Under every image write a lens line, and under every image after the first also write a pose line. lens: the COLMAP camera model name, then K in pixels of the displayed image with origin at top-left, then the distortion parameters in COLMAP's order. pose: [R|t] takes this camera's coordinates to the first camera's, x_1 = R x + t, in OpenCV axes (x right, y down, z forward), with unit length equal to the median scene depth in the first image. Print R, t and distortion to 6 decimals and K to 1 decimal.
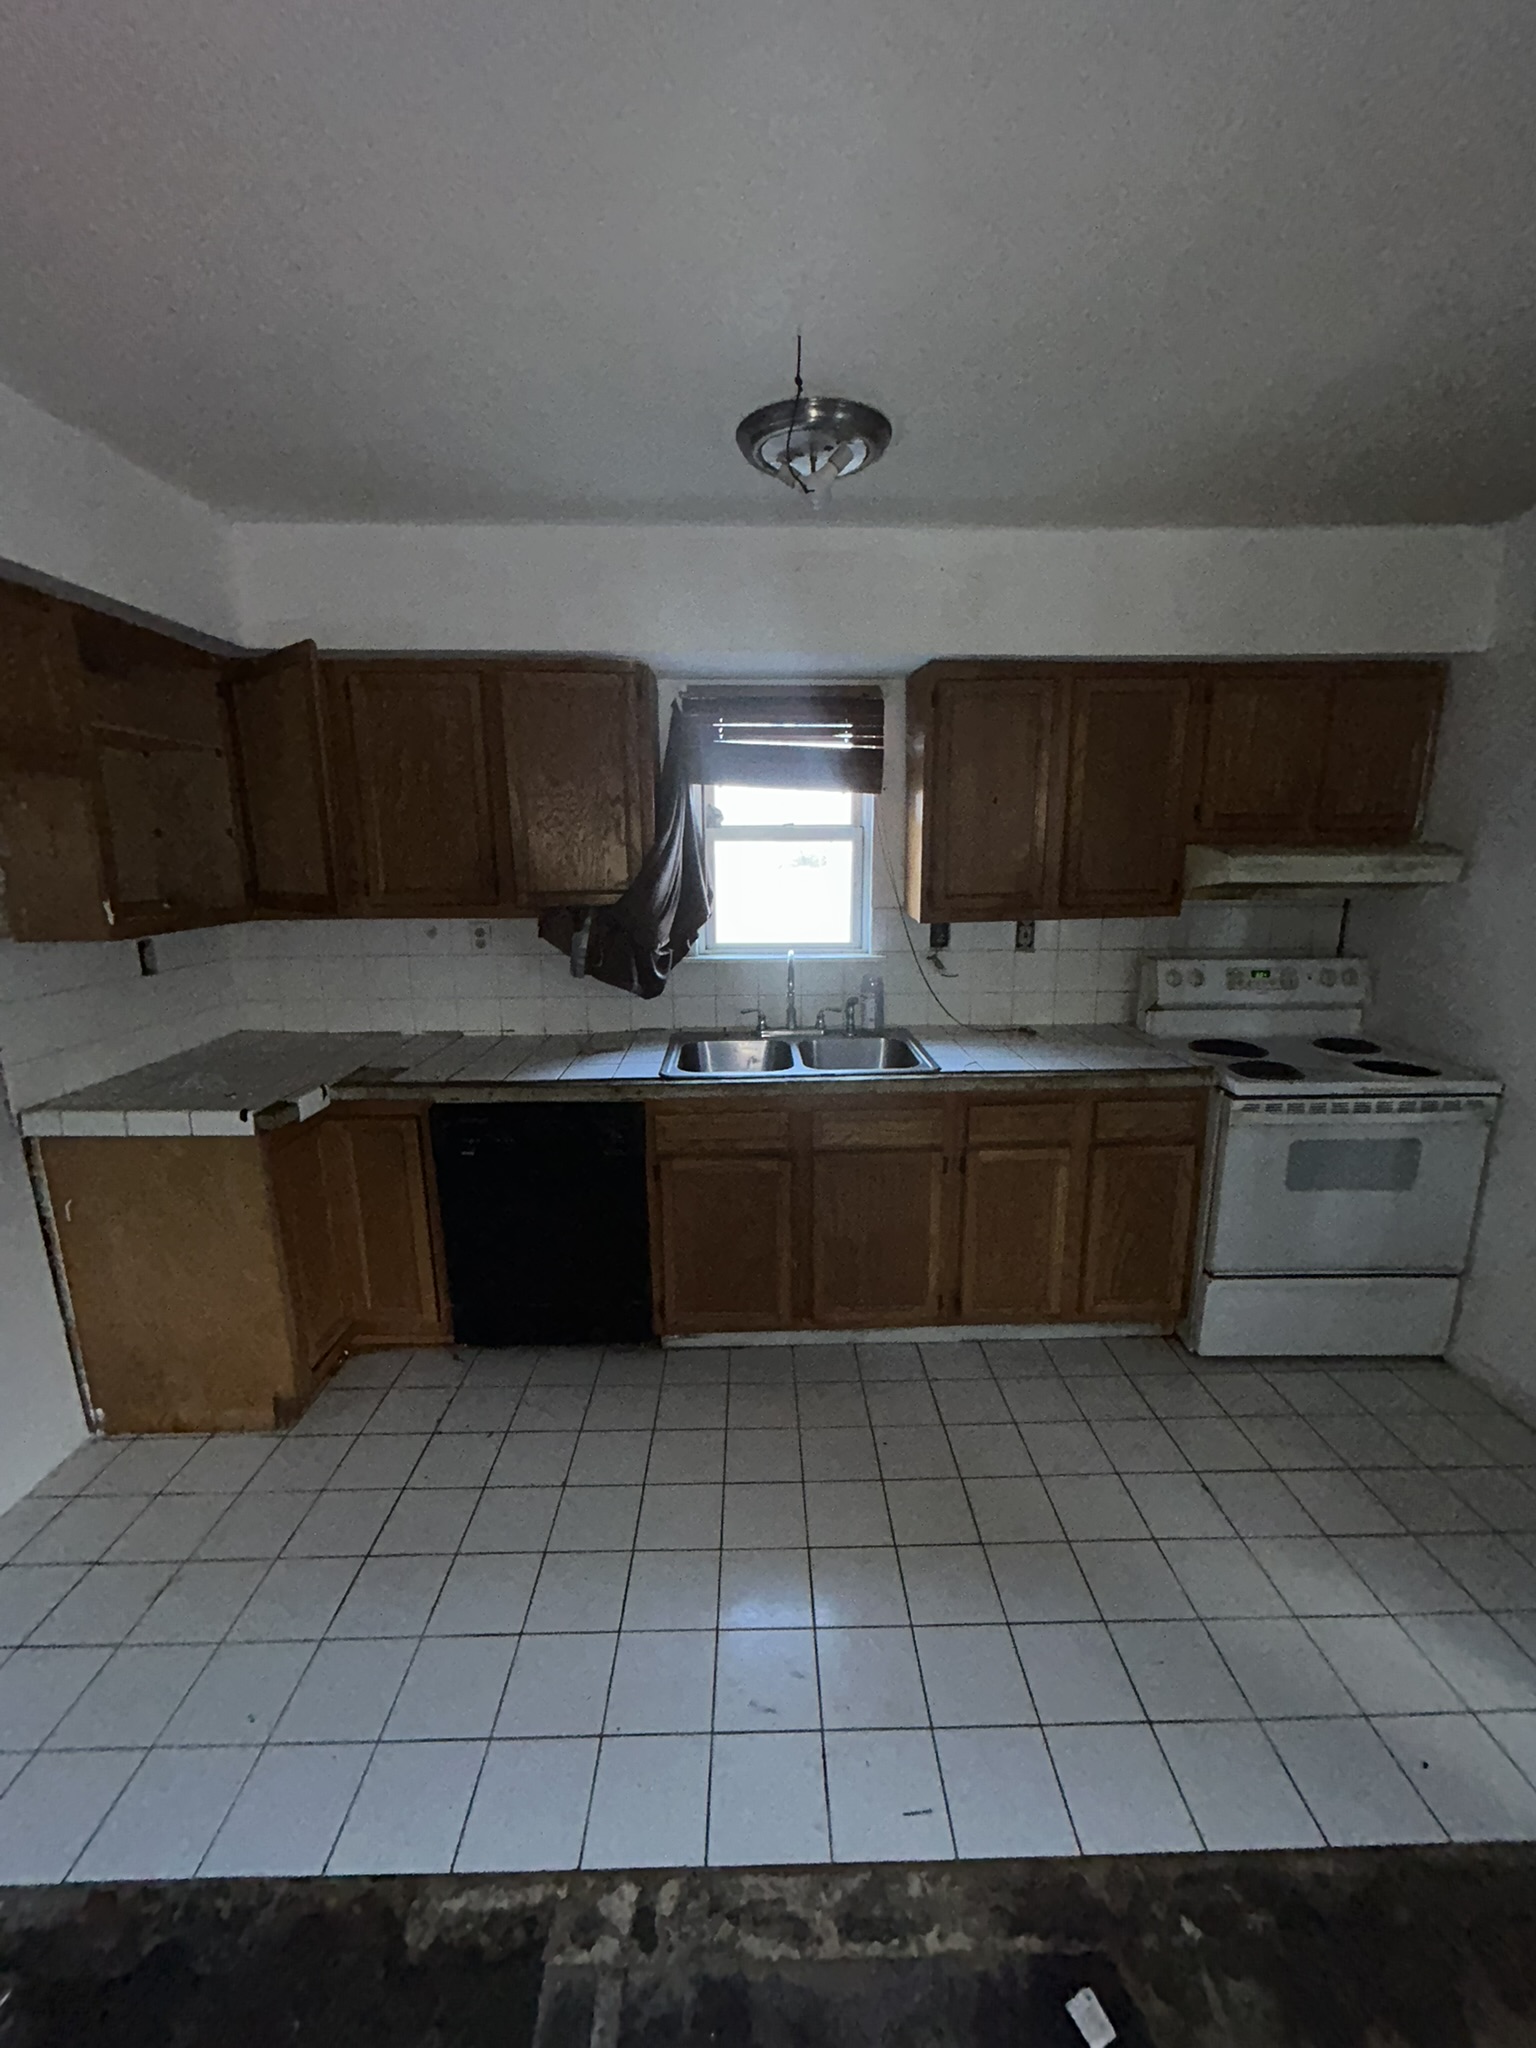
lens RADIAL K [[834.3, 0, 768.6], [0, 834.3, 1027.3], [0, 0, 1]] dist [-0.001977, 0.001828]
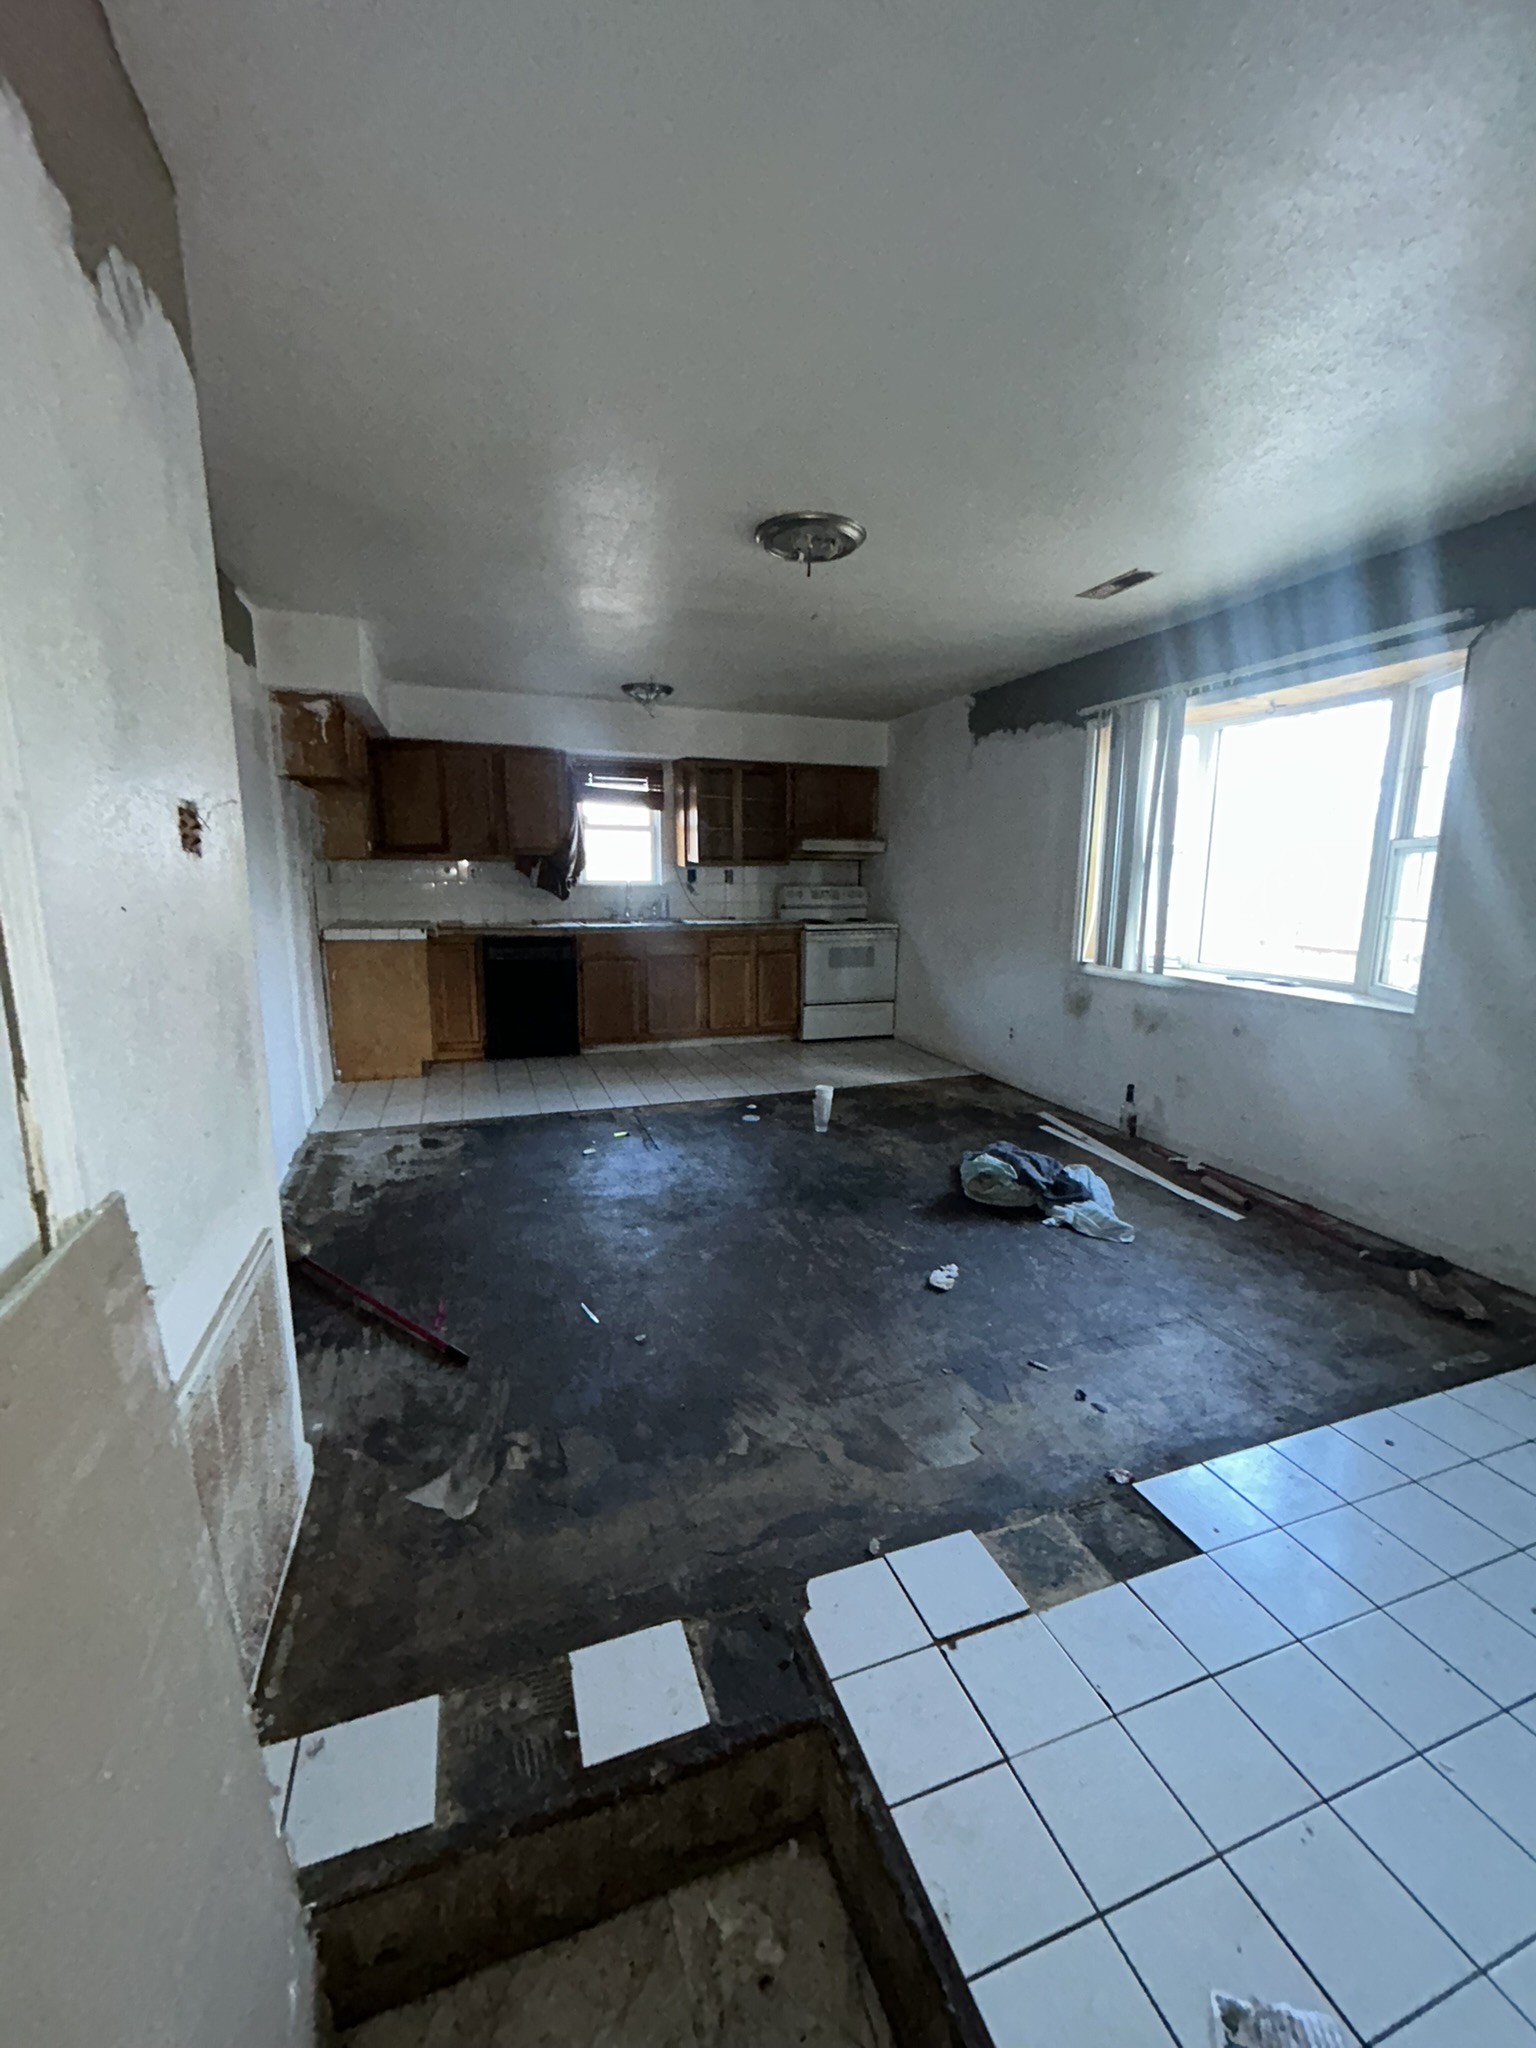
lens RADIAL K [[834.3, 0, 777.5], [0, 834.3, 1028.9], [0, 0, 1]] dist [-0.001977, 0.001828]
pose [[0.945886, -0.047369, 0.321022, -0.348589], [0.055524, 0.998324, -0.016293, 0.389055], [-0.319713, 0.033236, 0.946931, -1.305932]]
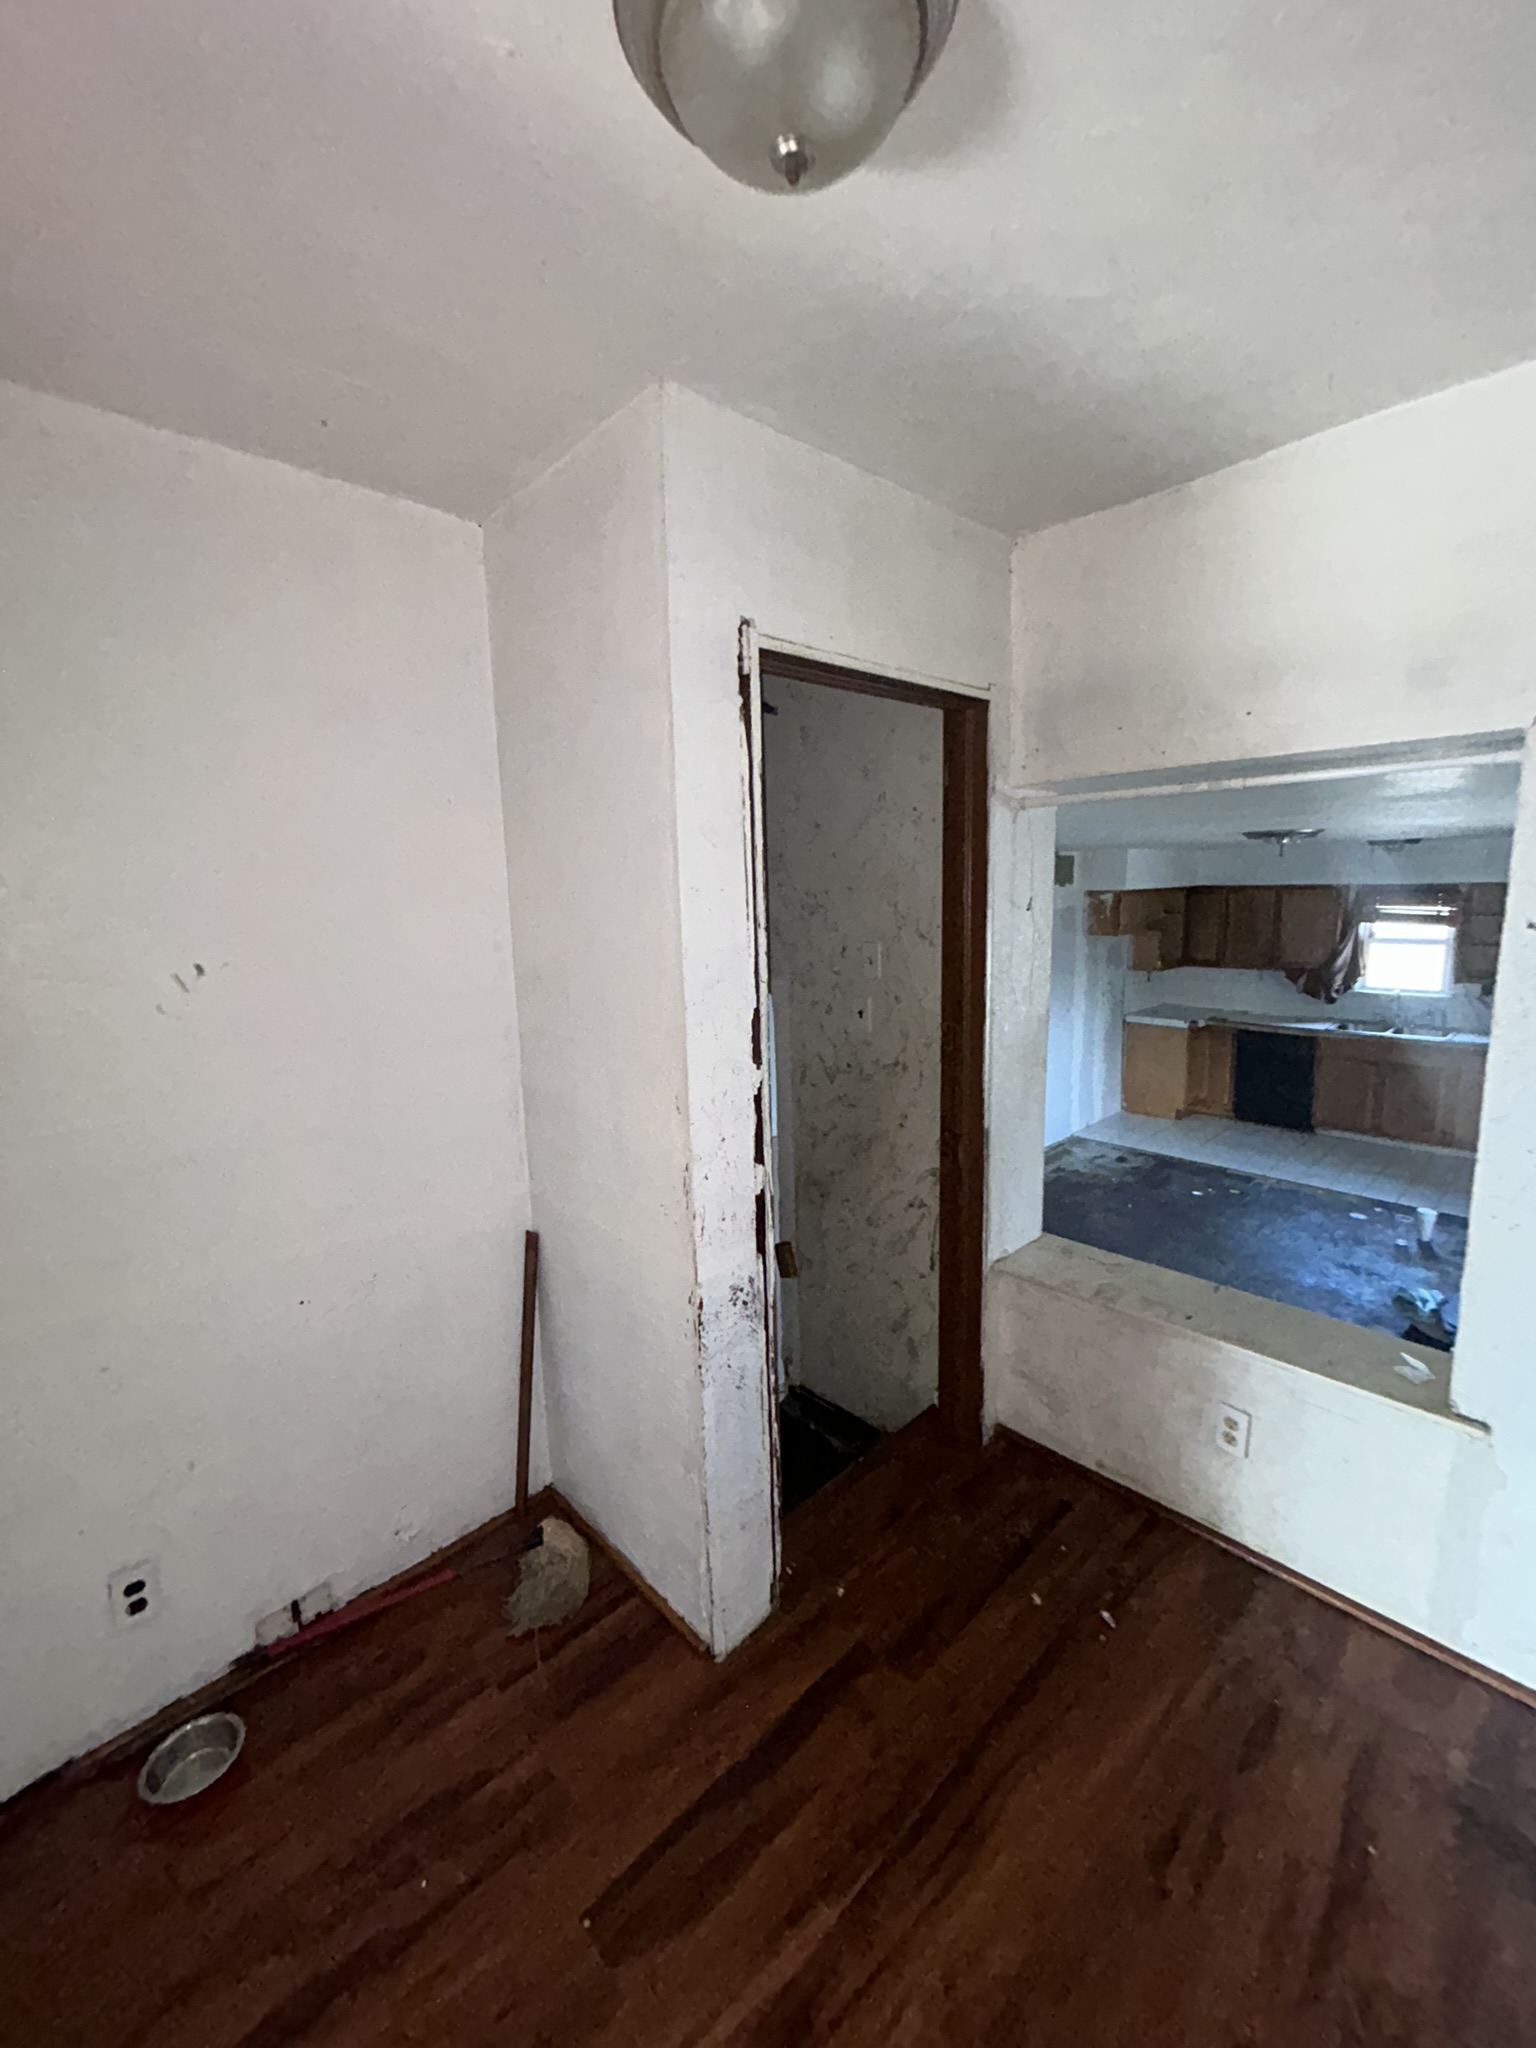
lens RADIAL K [[834.3, 0, 785.7], [0, 834.3, 1021.3], [0, 0, 1]] dist [-0.001977, 0.001828]
pose [[0.683808, 0.104213, -0.722182, 0.618453], [-0.139821, 0.990121, 0.010485, 0.241835], [0.716140, 0.093807, 0.691624, -2.137653]]
